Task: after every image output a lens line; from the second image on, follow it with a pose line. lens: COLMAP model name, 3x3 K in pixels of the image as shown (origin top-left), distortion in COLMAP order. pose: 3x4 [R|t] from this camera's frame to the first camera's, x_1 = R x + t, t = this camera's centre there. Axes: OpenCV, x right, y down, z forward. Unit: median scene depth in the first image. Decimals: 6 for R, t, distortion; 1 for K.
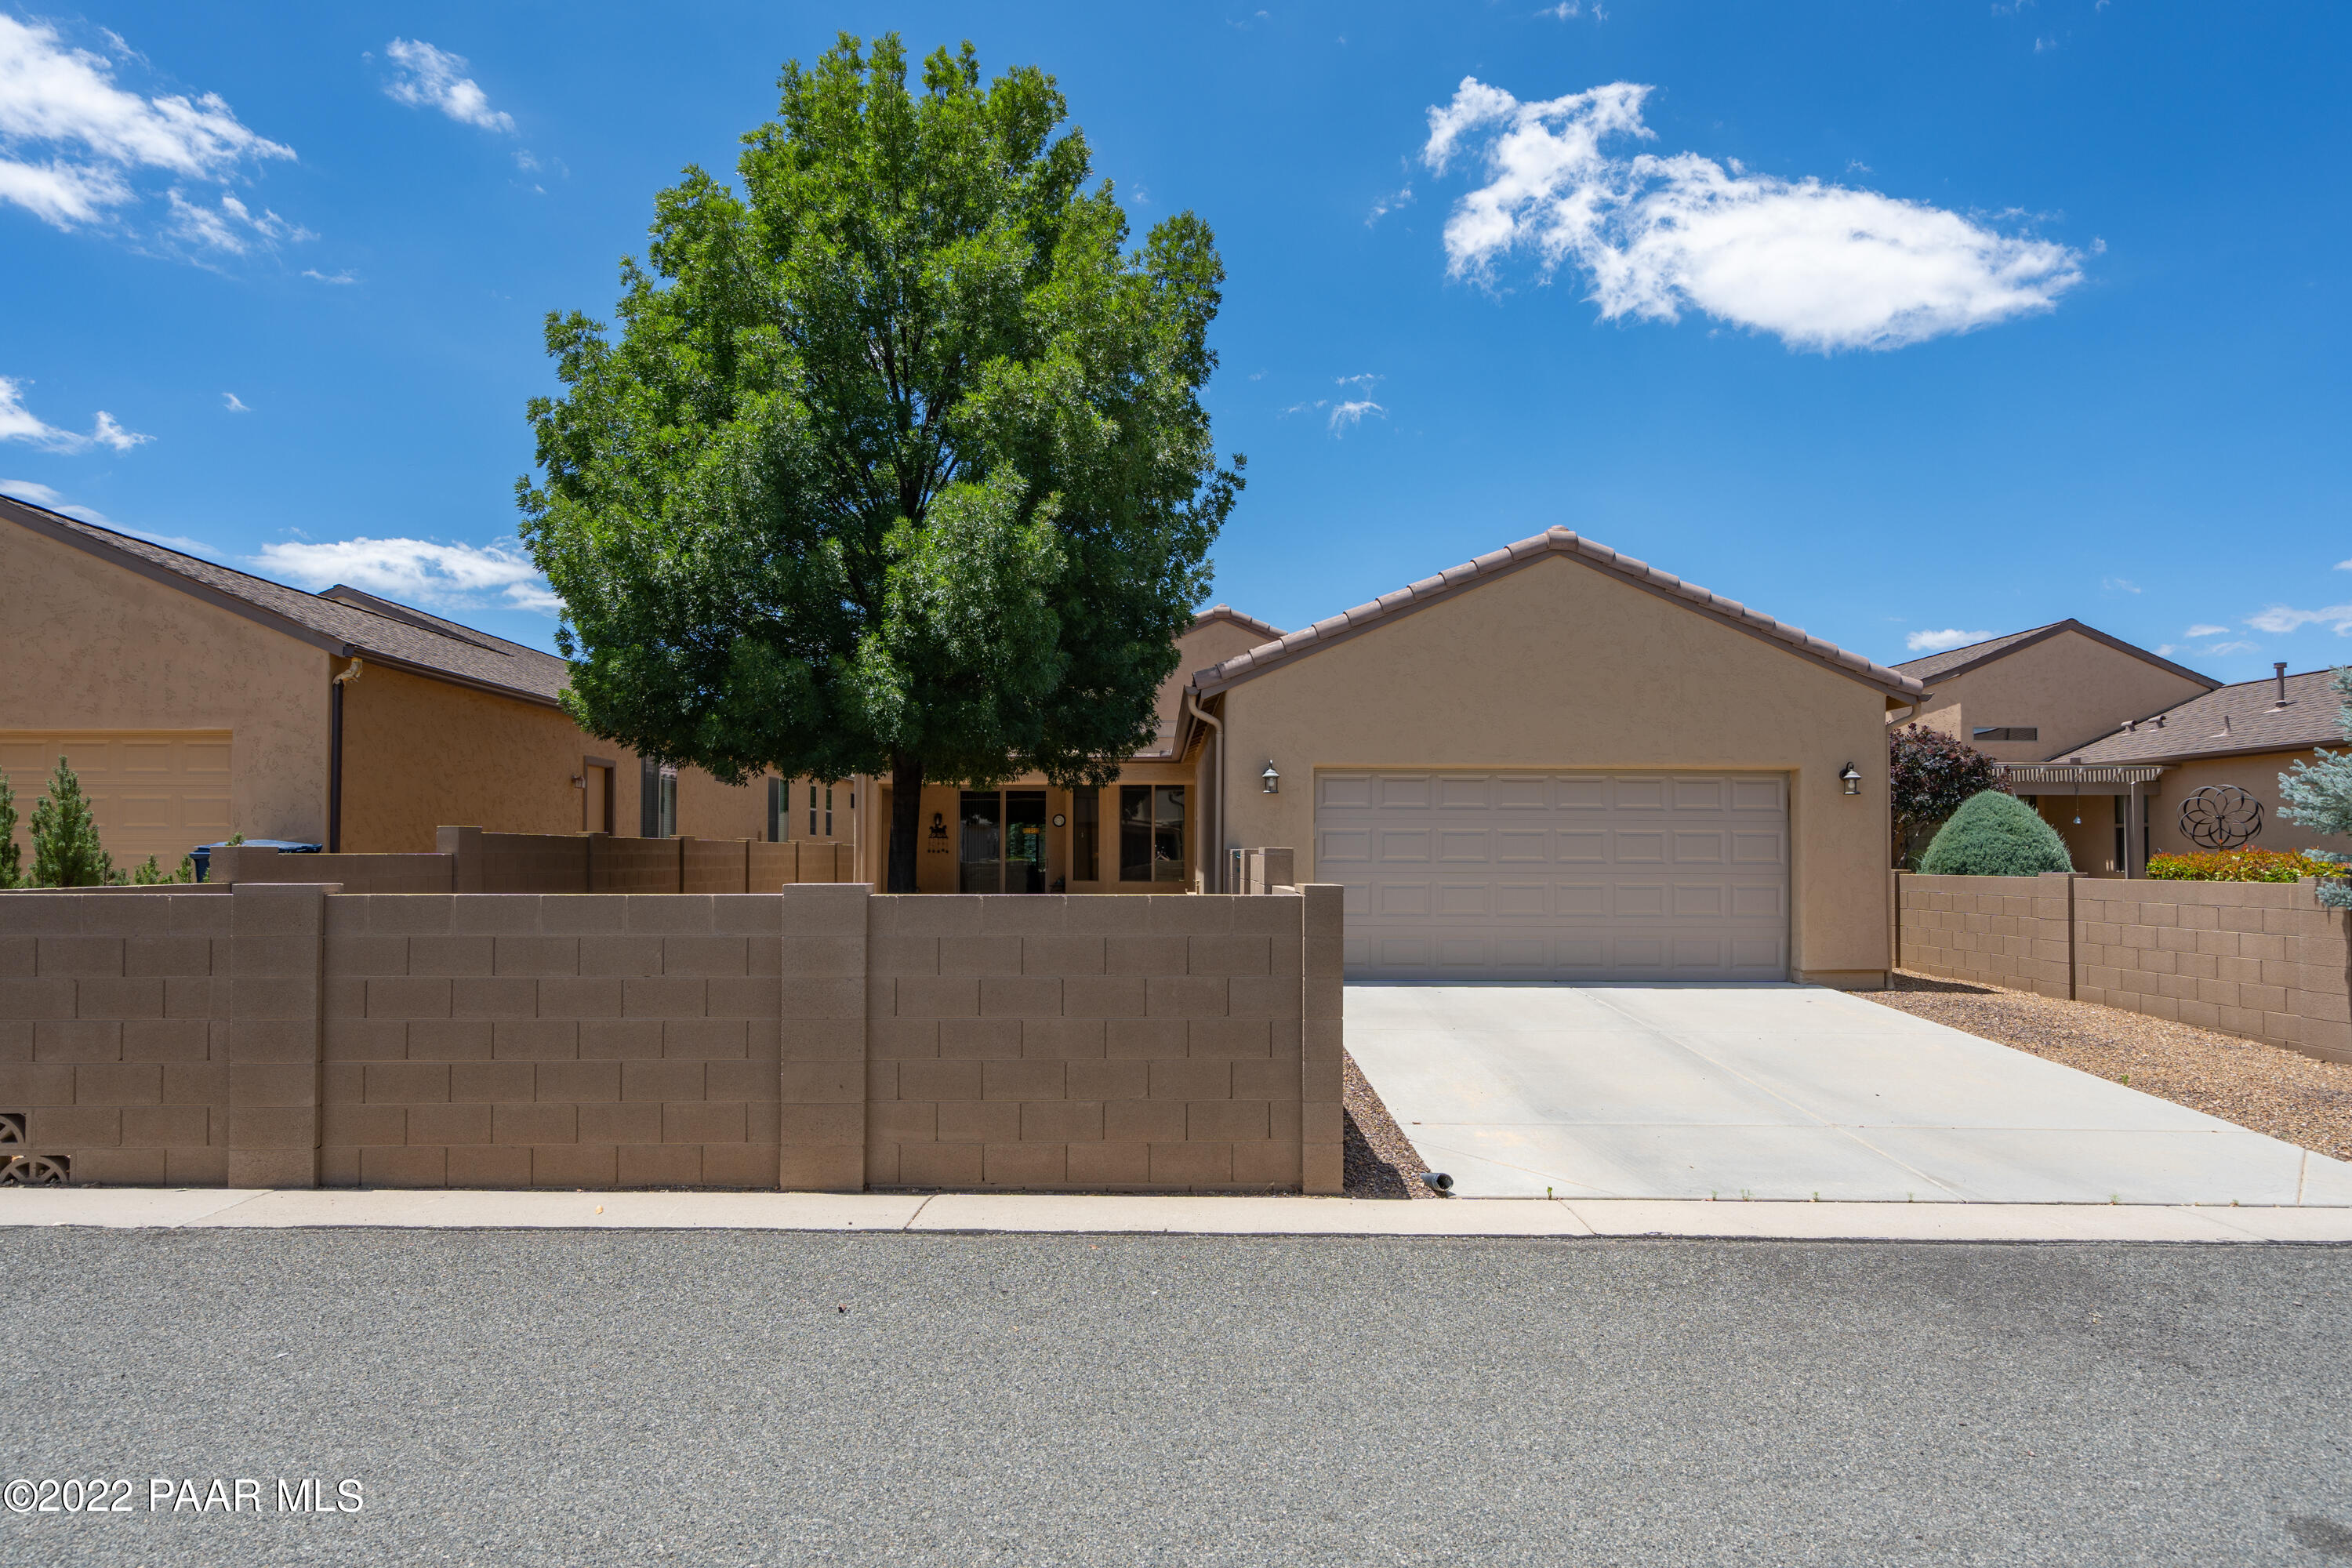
lens RADIAL K [[1287.9, 0, 1176.0], [0, 1287.9, 784.0], [0, 0, 1]] dist [-0.001569, 0.000199]
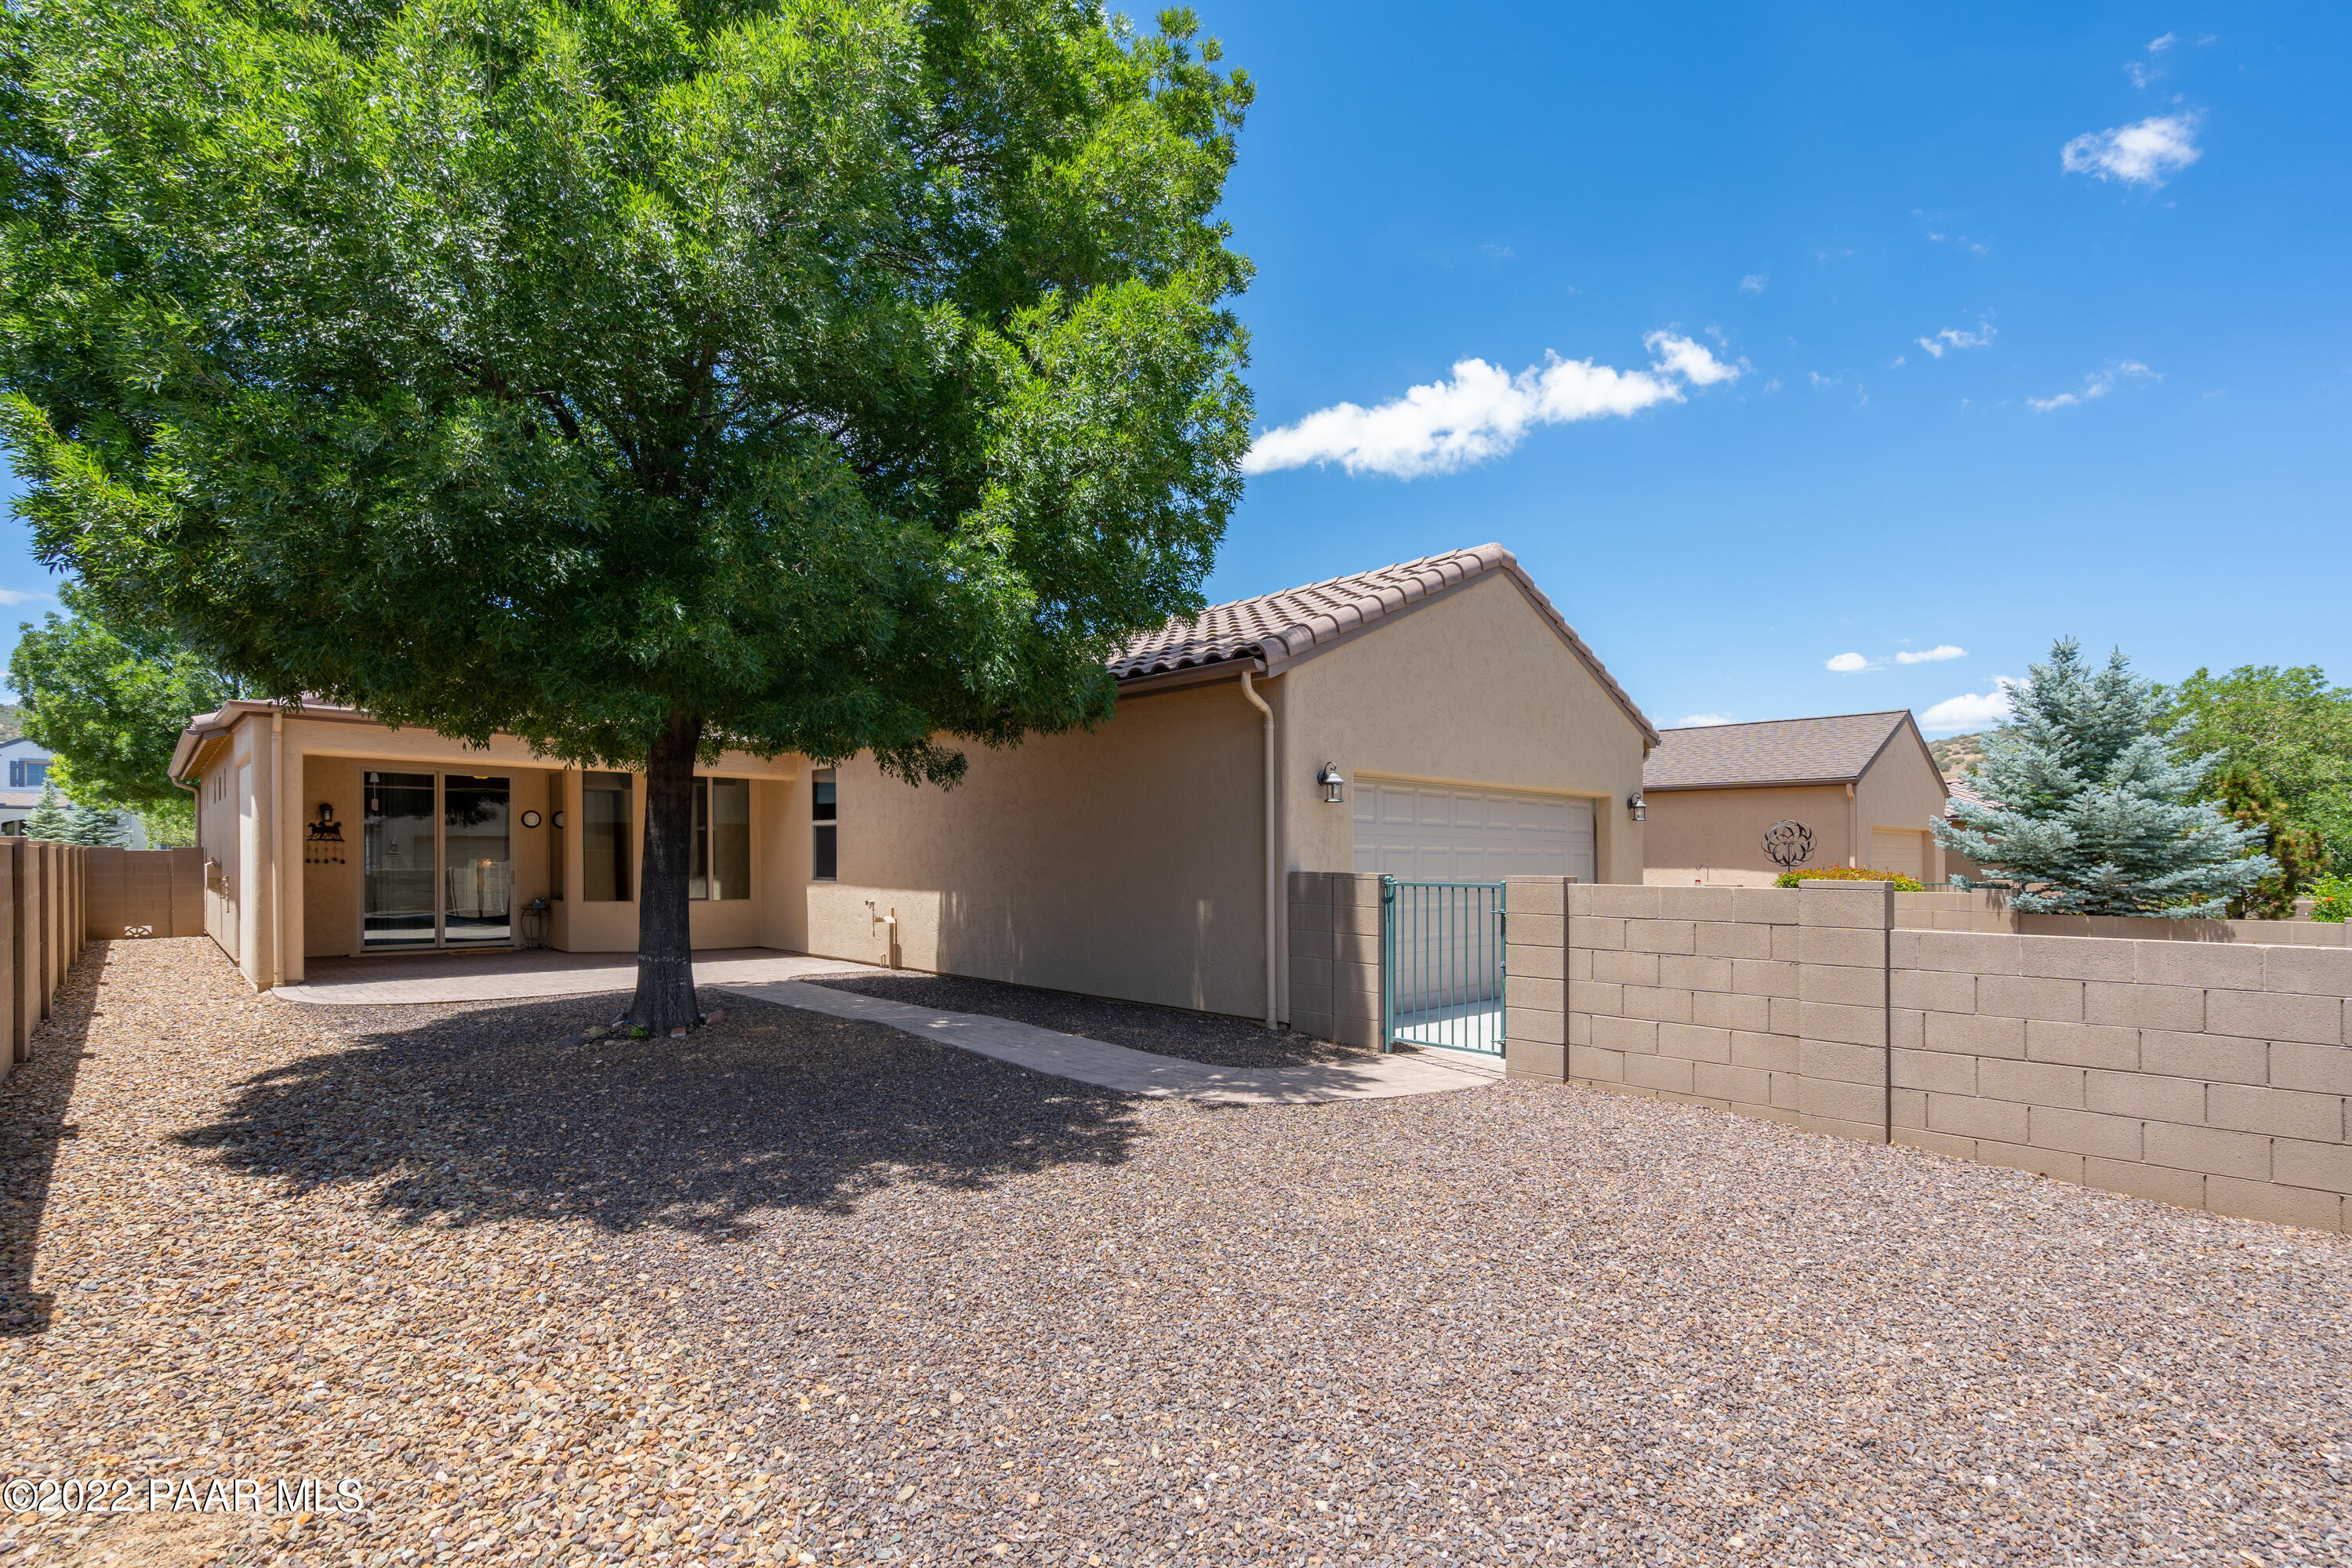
lens RADIAL K [[1050.8, 0, 1168.3], [0, 1050.8, 796.3], [0, 0, 1]] dist [-0.002275, 0.000039]
pose [[0.737313, 0.038269, 0.674466, -0.431393], [-0.040633, 0.999099, -0.012269, 0.014927], [-0.674328, -0.018359, 0.738204, 0.574971]]
